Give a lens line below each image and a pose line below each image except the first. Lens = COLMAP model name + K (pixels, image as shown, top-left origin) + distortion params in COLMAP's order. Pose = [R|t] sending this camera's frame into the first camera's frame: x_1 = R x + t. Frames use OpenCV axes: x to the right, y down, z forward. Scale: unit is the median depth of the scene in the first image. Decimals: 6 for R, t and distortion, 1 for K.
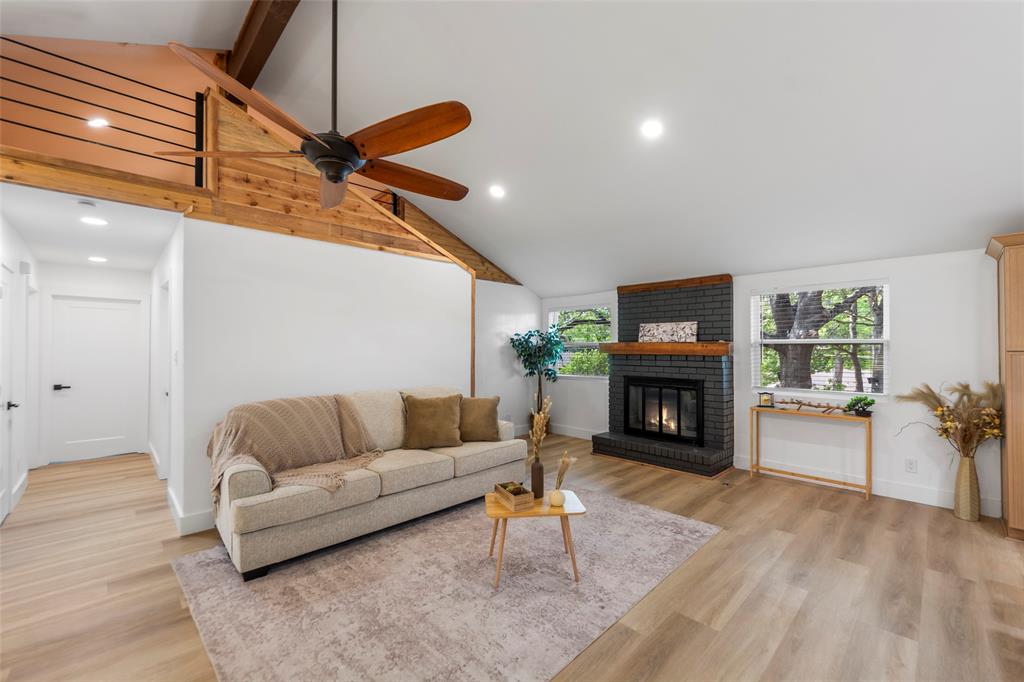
lens RADIAL K [[420.1, 0, 516.3], [0, 420.1, 344.3], [0, 0, 1]] dist [-0.000001, -0.000964]
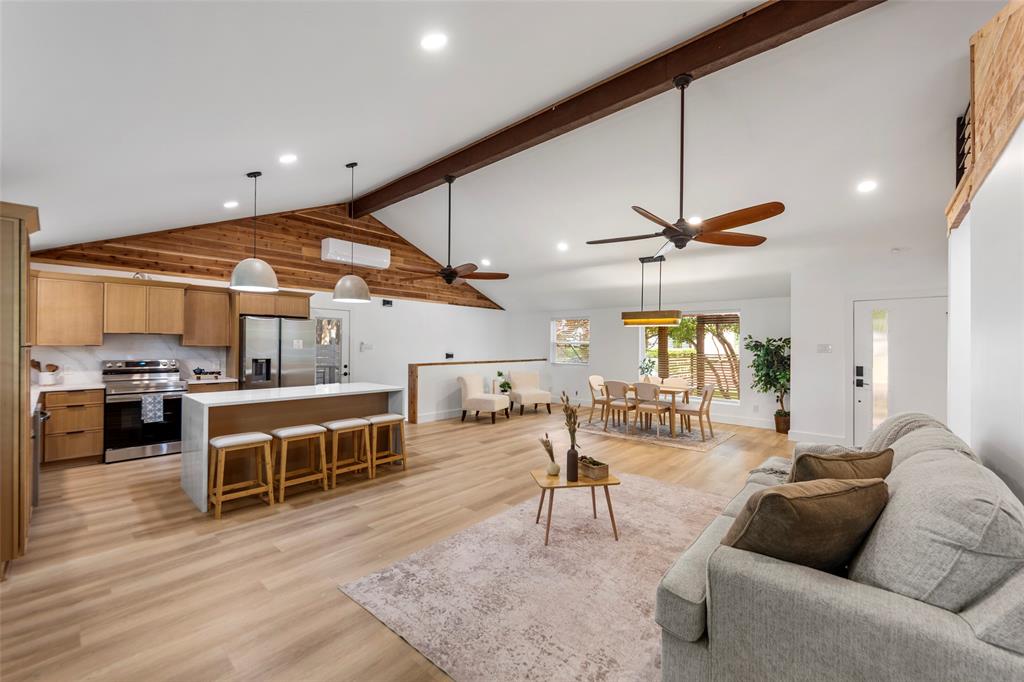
lens RADIAL K [[409.2, 0, 515.1], [0, 409.2, 339.1], [0, 0, 1]] dist [-0.001278, 0.000178]
pose [[-0.997286, -0.006093, -0.073373, 0.215060], [-0.004269, 0.999678, -0.024998, 0.015369], [0.073502, -0.024617, -0.996991, 1.580990]]
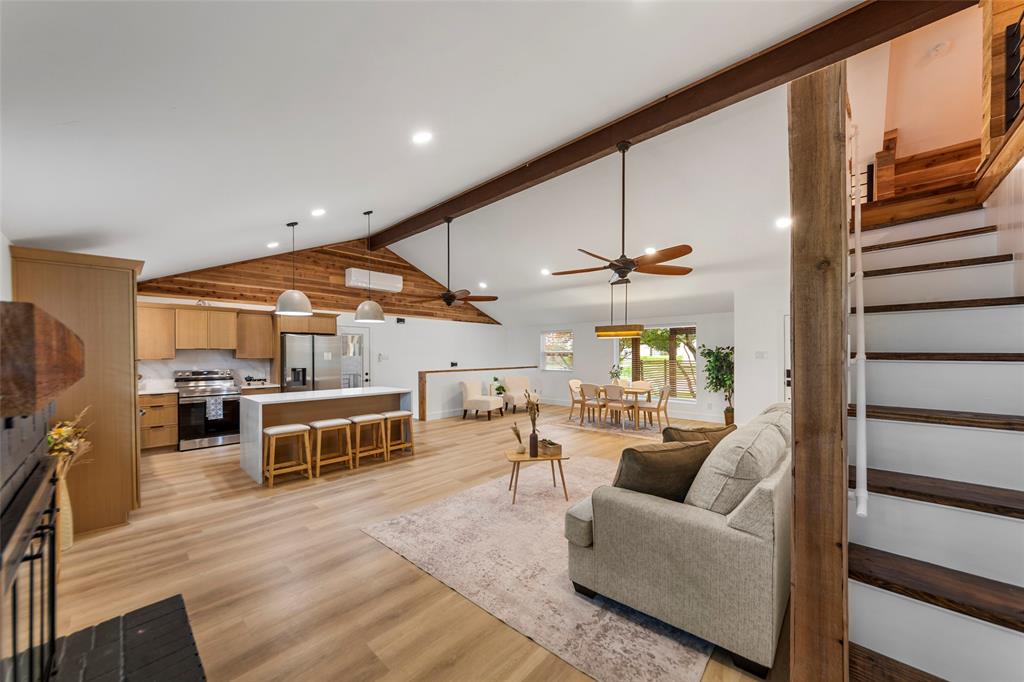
lens RADIAL K [[370.0, 0, 511.7], [0, 370.0, 352.8], [0, 0, 1]] dist [0.000845, -0.000134]
pose [[-0.998744, 0.005234, -0.049826, 0.145371], [0.005983, 0.999871, -0.014905, 0.014922], [0.049742, -0.015184, -0.998647, 1.753259]]
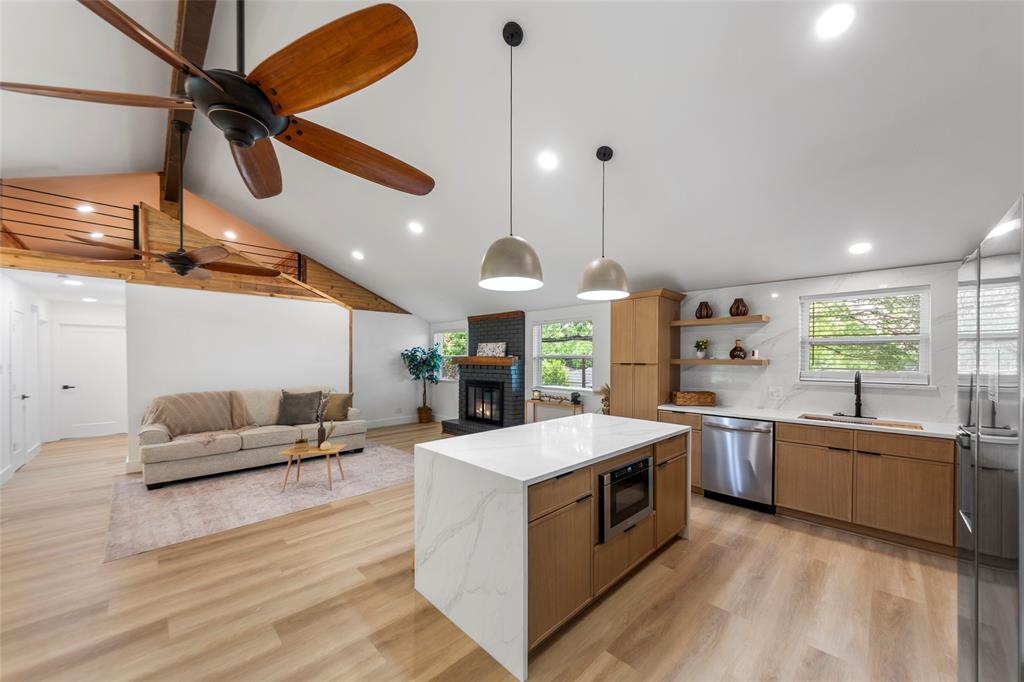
lens RADIAL K [[375.5, 0, 515.5], [0, 375.5, 360.4], [0, 0, 1]] dist [-0.001310, 0.000221]
pose [[0.999978, 0.000614, 0.006666, 0.649770], [-0.000723, 0.999864, 0.016478, -0.018517], [-0.006655, -0.016483, 0.999842, -0.435471]]
